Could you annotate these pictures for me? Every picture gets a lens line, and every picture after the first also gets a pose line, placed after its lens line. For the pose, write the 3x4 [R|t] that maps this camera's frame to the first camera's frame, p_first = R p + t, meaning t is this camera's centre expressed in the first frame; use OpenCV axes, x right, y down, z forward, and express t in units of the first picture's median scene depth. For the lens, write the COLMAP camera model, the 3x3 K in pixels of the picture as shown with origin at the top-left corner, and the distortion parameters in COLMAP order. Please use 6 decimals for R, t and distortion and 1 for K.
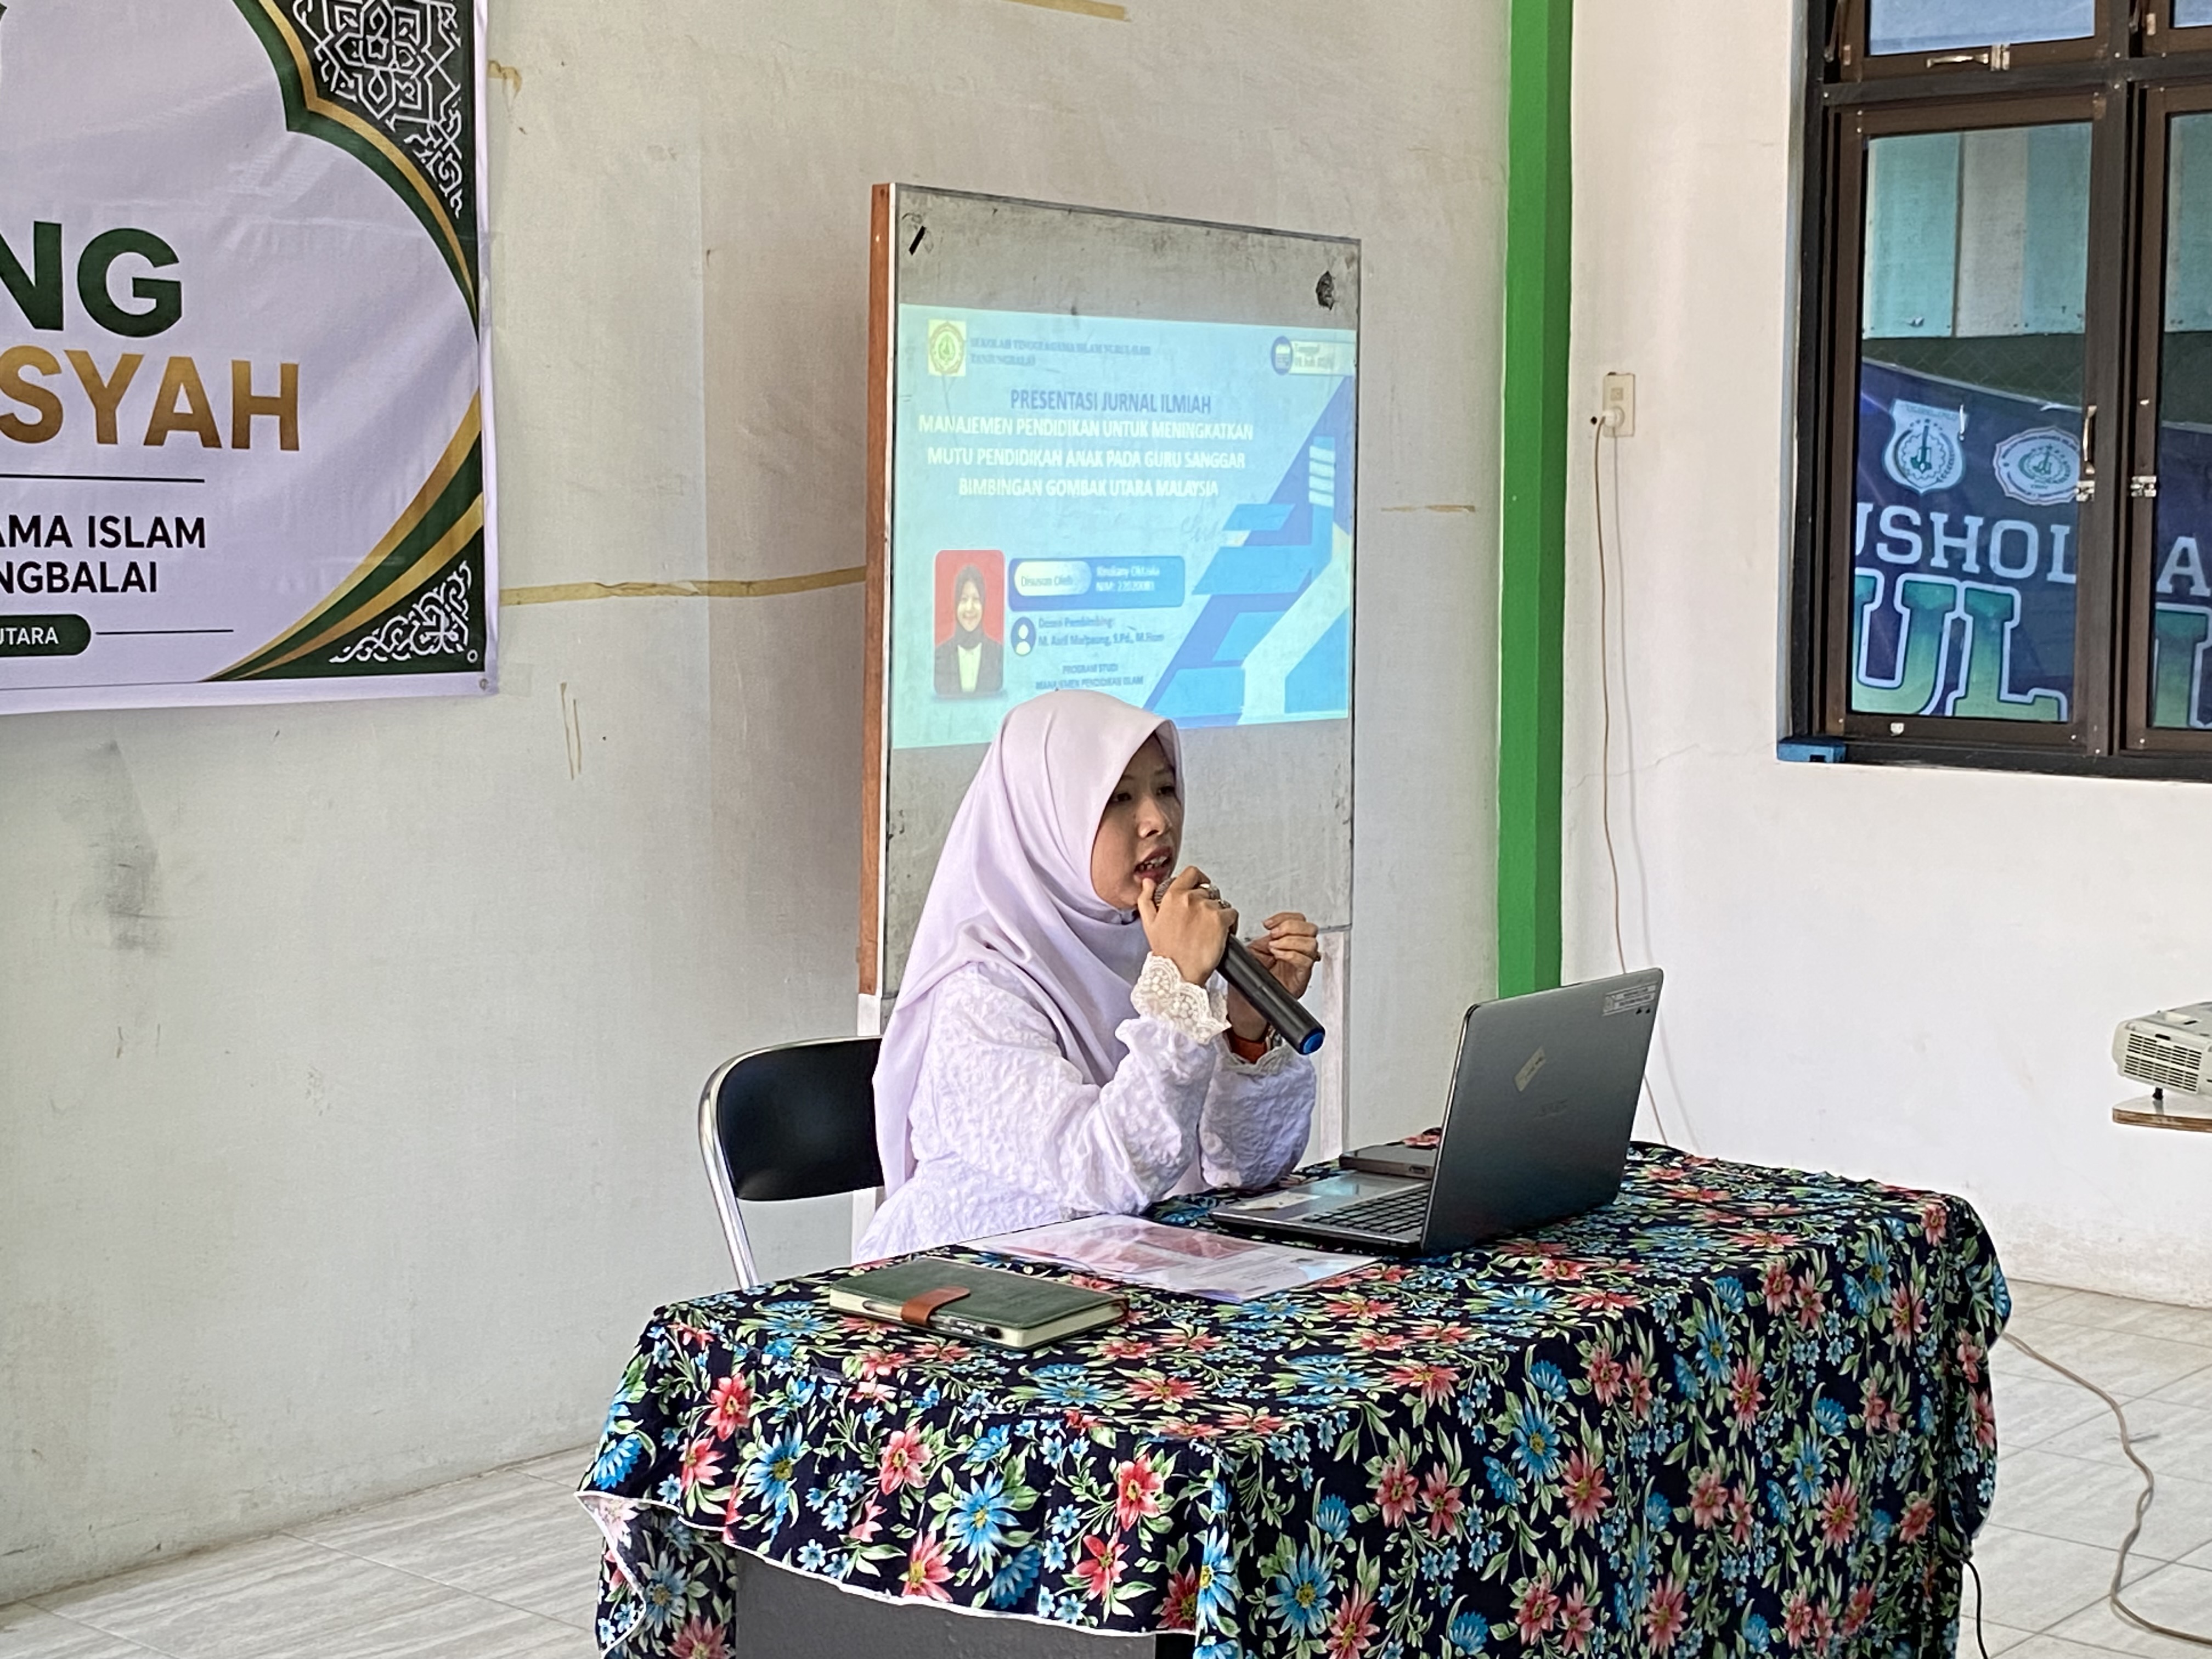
lens RADIAL K [[3509.7, 0, 1097.0], [0, 3509.7, 809.2], [0, 0, 1]] dist [0.019300, 0.000000]
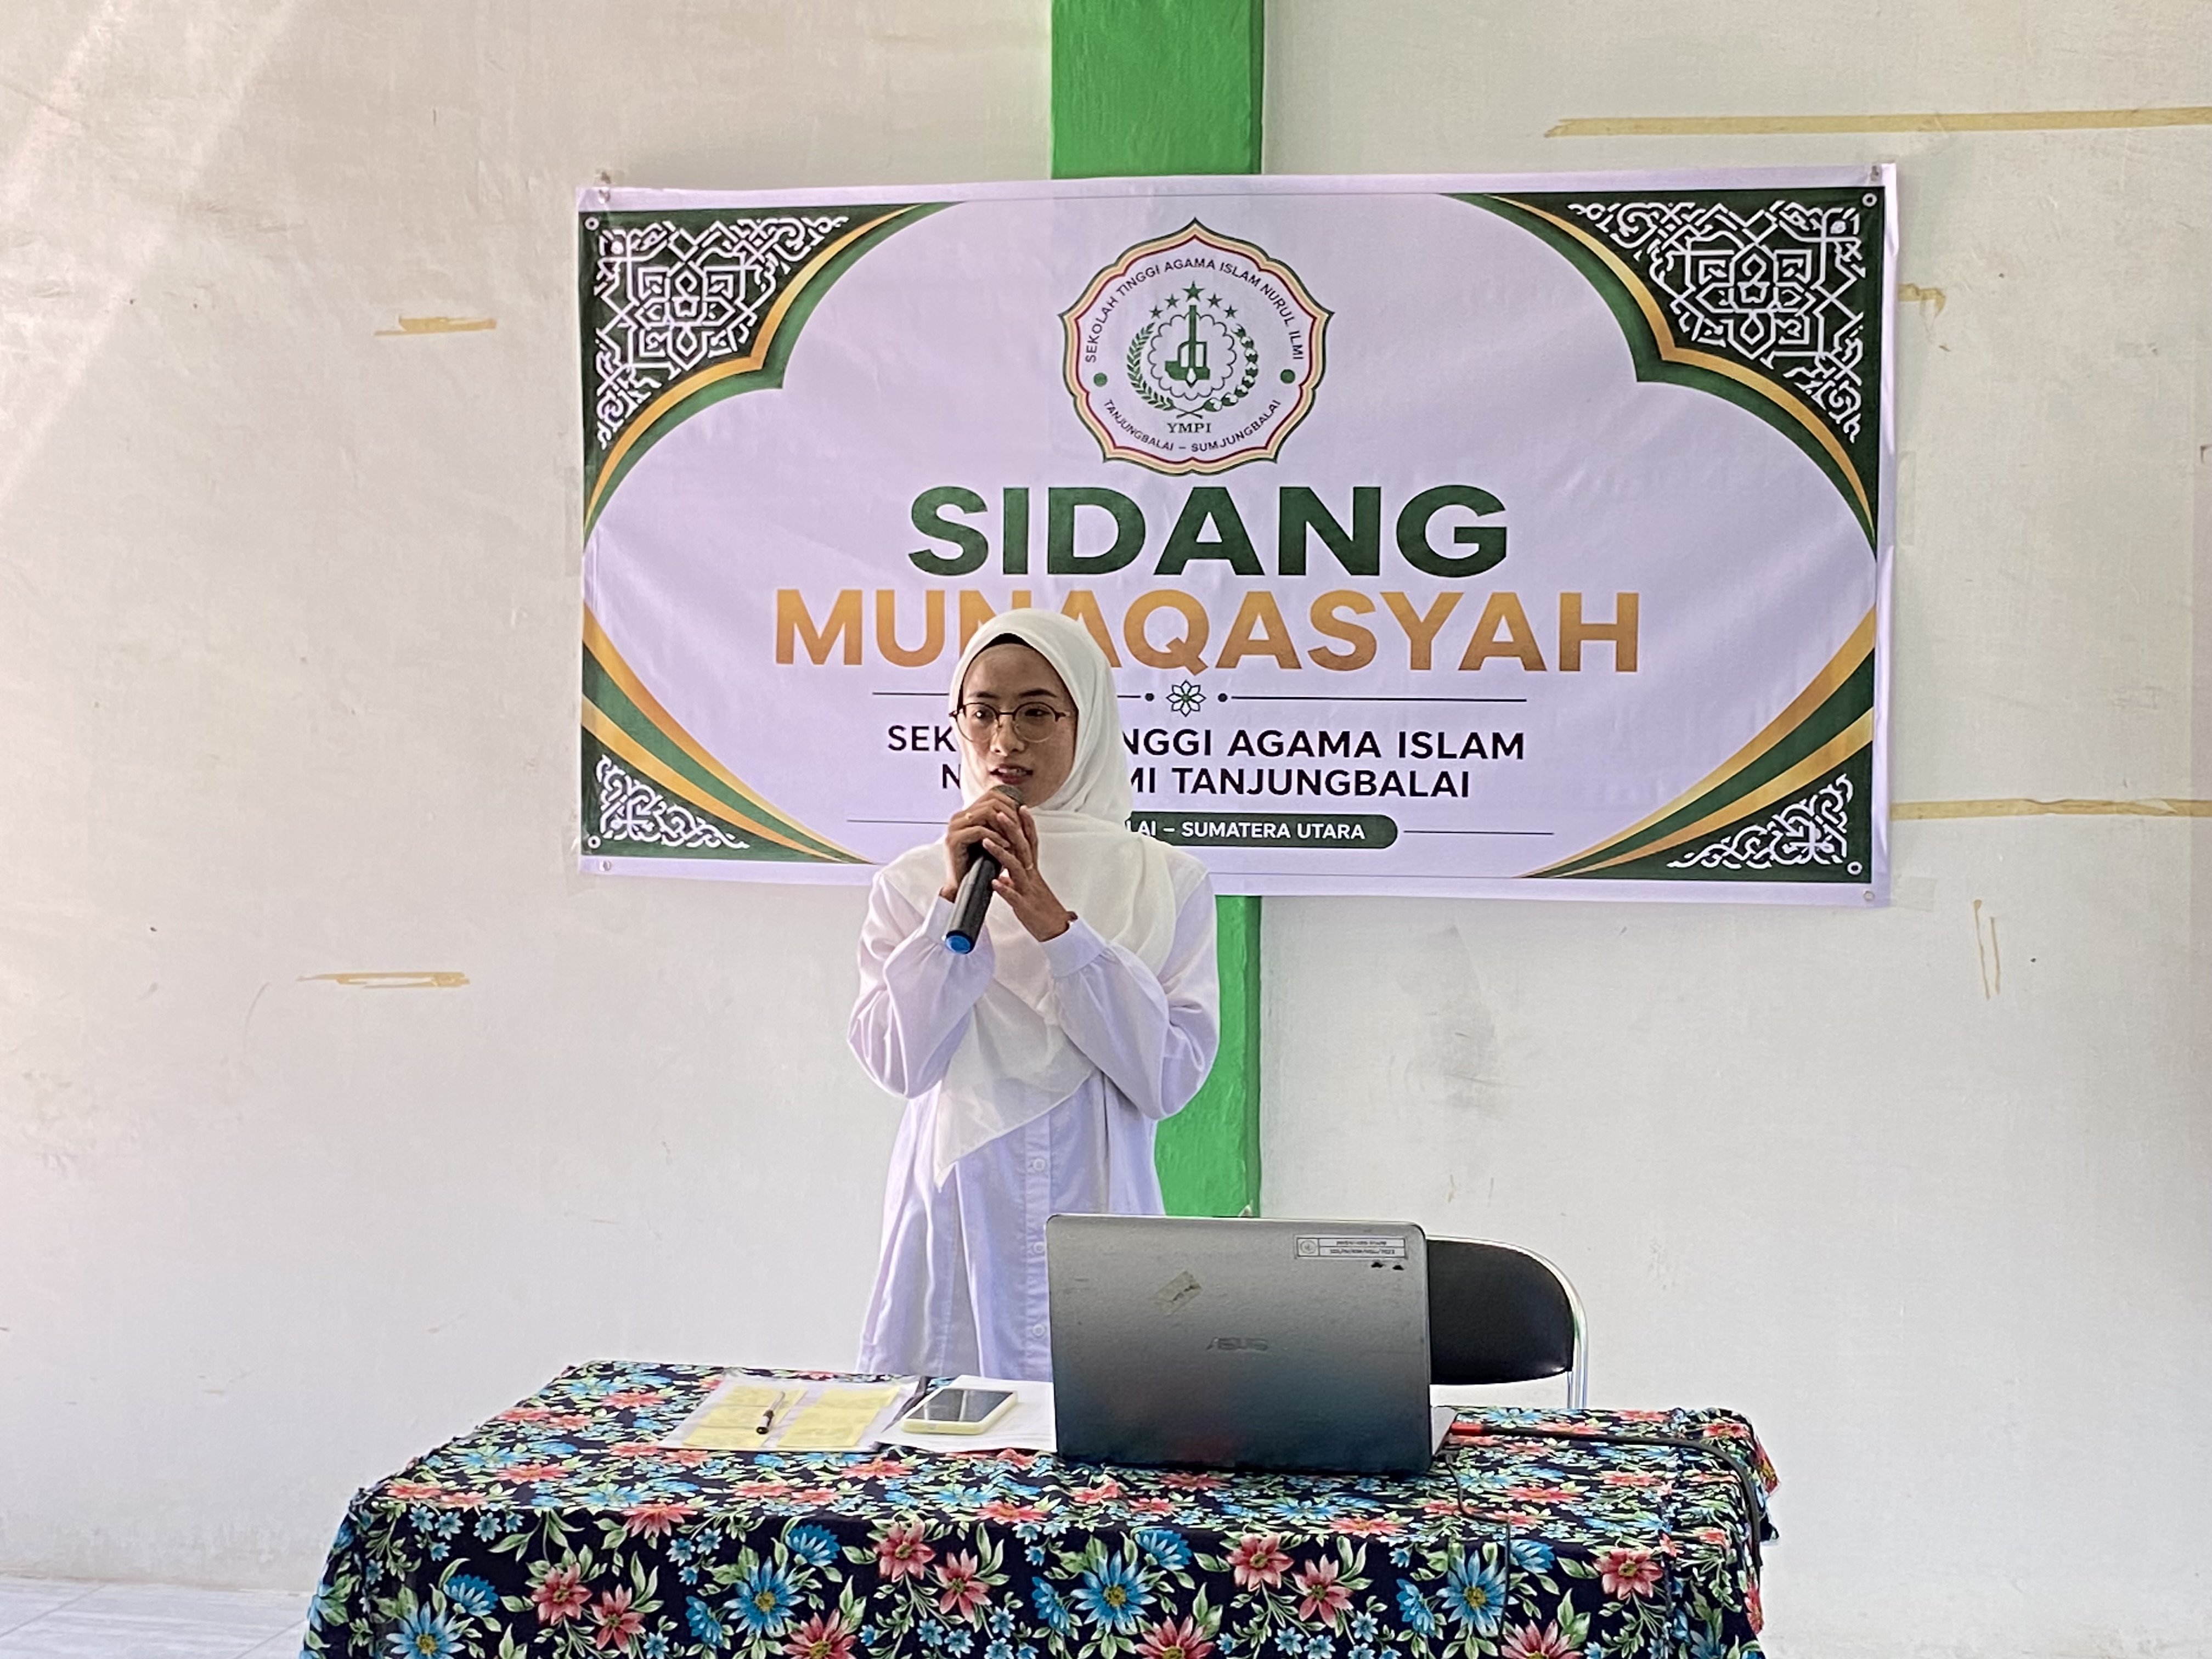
lens RADIAL K [[3650.4, 0, 1155.1], [0, 3650.4, 769.0], [0, 0, 1]] dist [0.168751, 0.000000]
pose [[0.450013, 0.011071, -0.892953, 0.707123], [-0.073460, 0.996993, -0.024660, -0.031993], [0.889995, 0.076693, 0.449473, 0.349025]]
